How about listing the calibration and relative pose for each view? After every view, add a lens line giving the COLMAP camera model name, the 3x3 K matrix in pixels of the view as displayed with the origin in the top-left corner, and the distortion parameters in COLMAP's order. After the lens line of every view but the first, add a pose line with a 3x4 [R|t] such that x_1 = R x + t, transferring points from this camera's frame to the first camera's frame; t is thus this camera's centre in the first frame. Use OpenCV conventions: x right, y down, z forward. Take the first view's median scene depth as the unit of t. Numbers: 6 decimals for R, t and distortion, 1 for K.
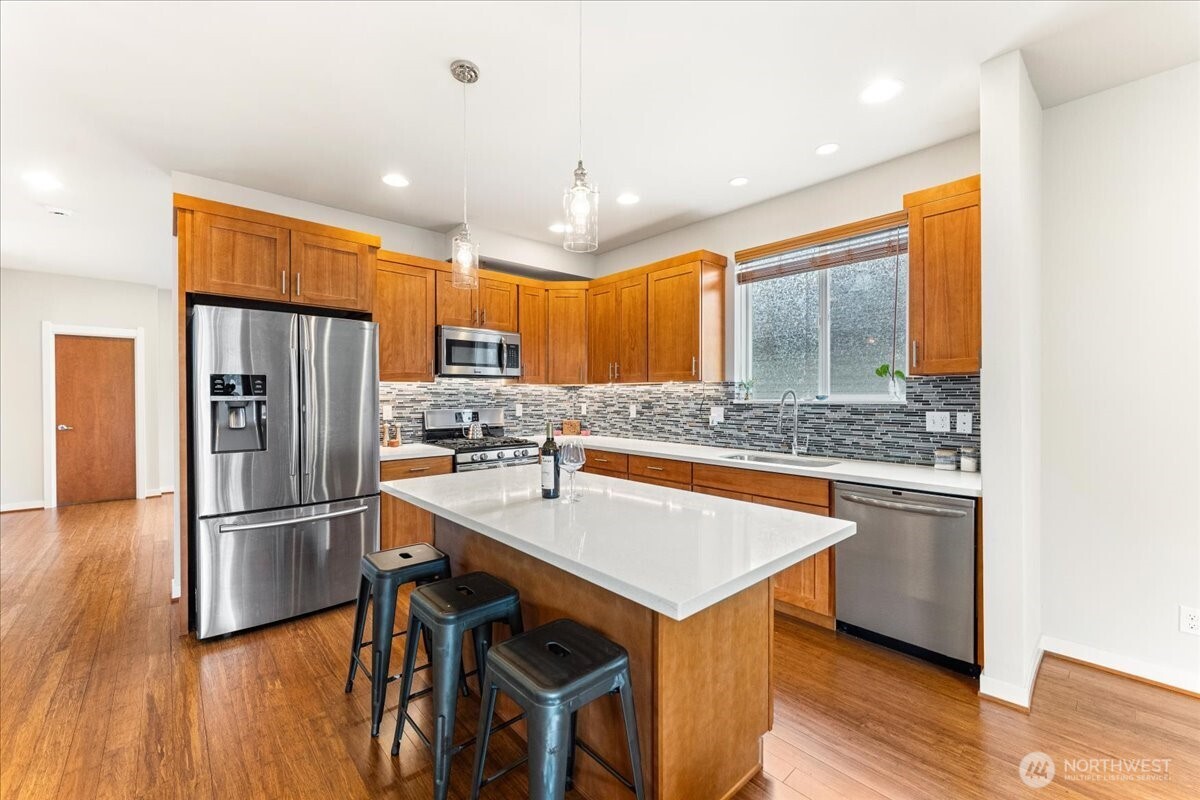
lens RADIAL K [[482.1, 0, 600.0], [0, 482.1, 400.0], [0, 0, 1]] dist [-0.001782, -0.000130]
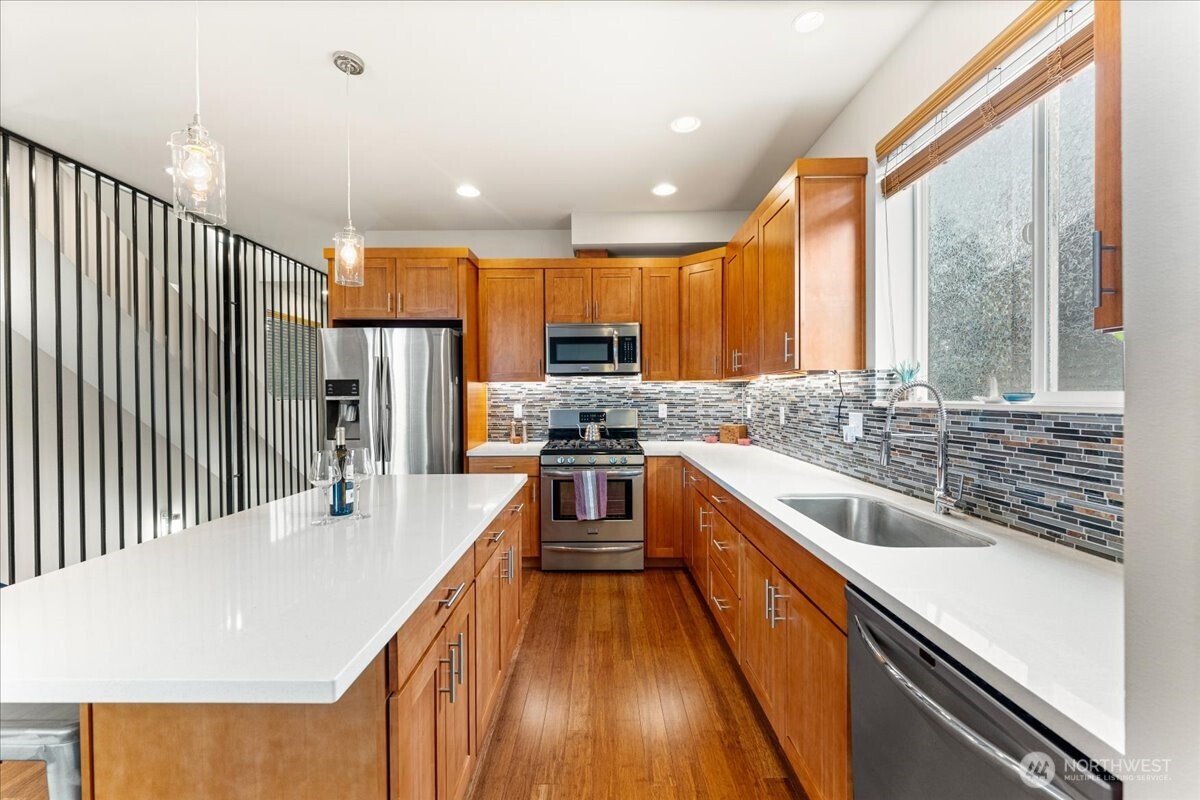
lens RADIAL K [[482.1, 0, 600.0], [0, 482.1, 400.0], [0, 0, 1]] dist [-0.001782, -0.000130]
pose [[0.739636, 0.003770, -0.672996, 0.415646], [-0.000867, 0.999989, 0.004649, -0.003346], [0.673006, -0.002855, 0.739631, 0.341884]]
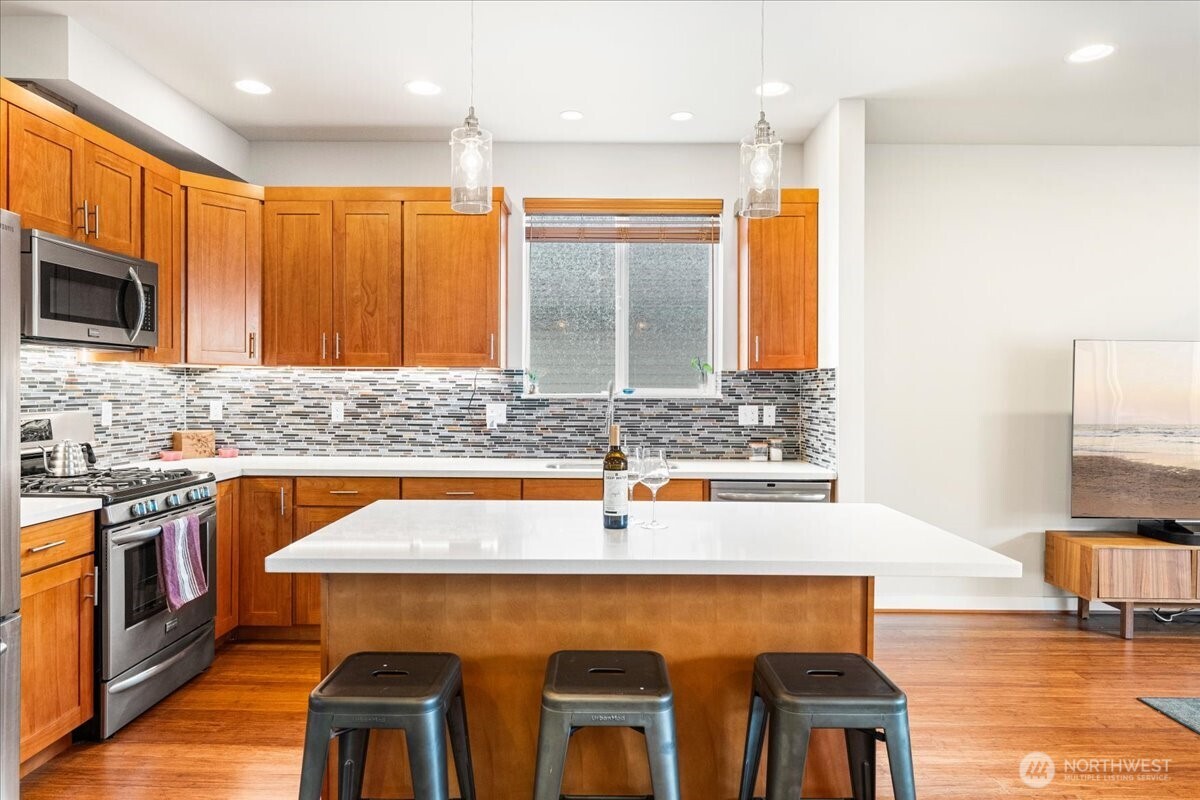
lens RADIAL K [[729.2, 0, 600.0], [0, 729.2, 400.0], [0, 0, 1]] dist [0.003547, 0.001117]
pose [[0.673493, -0.006232, 0.739167, -0.473515], [-0.000452, 0.999961, 0.008842, -0.000588], [-0.739193, -0.006289, 0.673464, 0.138515]]
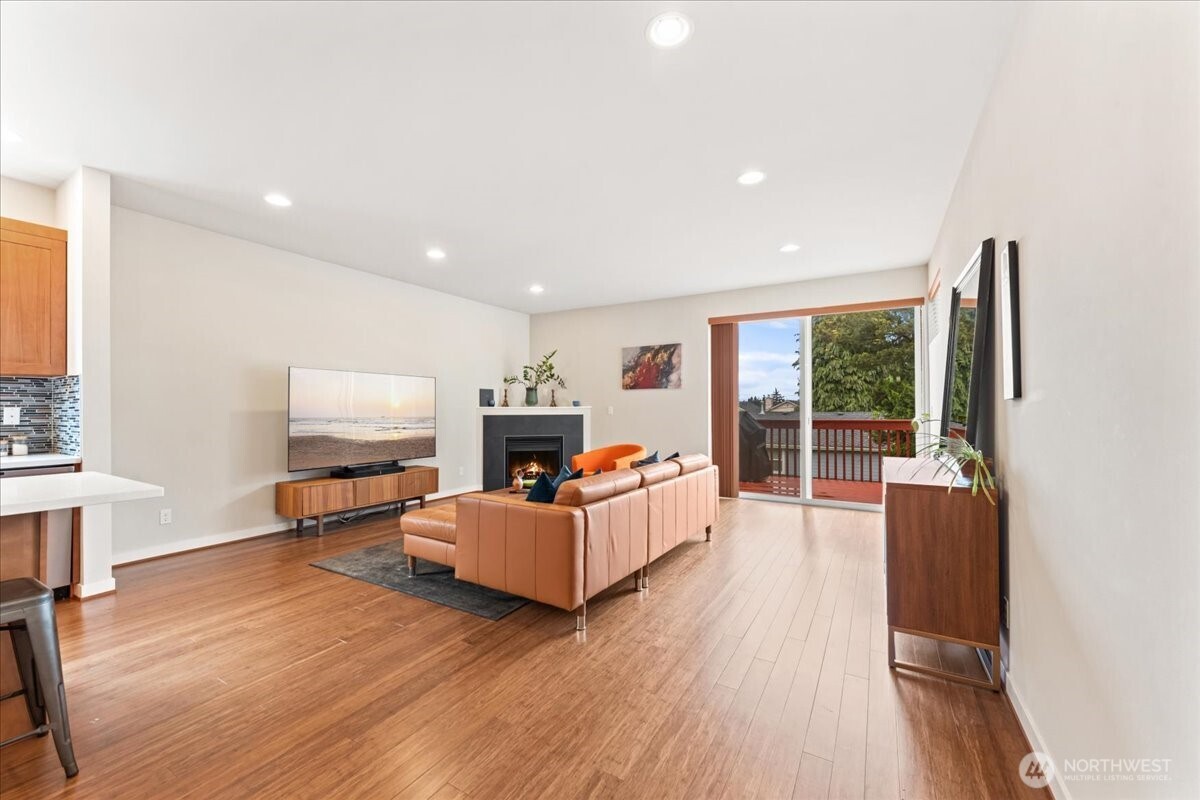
lens RADIAL K [[482.1, 0, 600.0], [0, 482.1, 400.0], [0, 0, 1]] dist [-0.001782, -0.000130]
pose [[-0.282241, 0.013777, 0.959245, -0.566182], [0.010272, 0.999883, -0.011339, 0.025294], [-0.959288, 0.006653, -0.282350, -0.048024]]
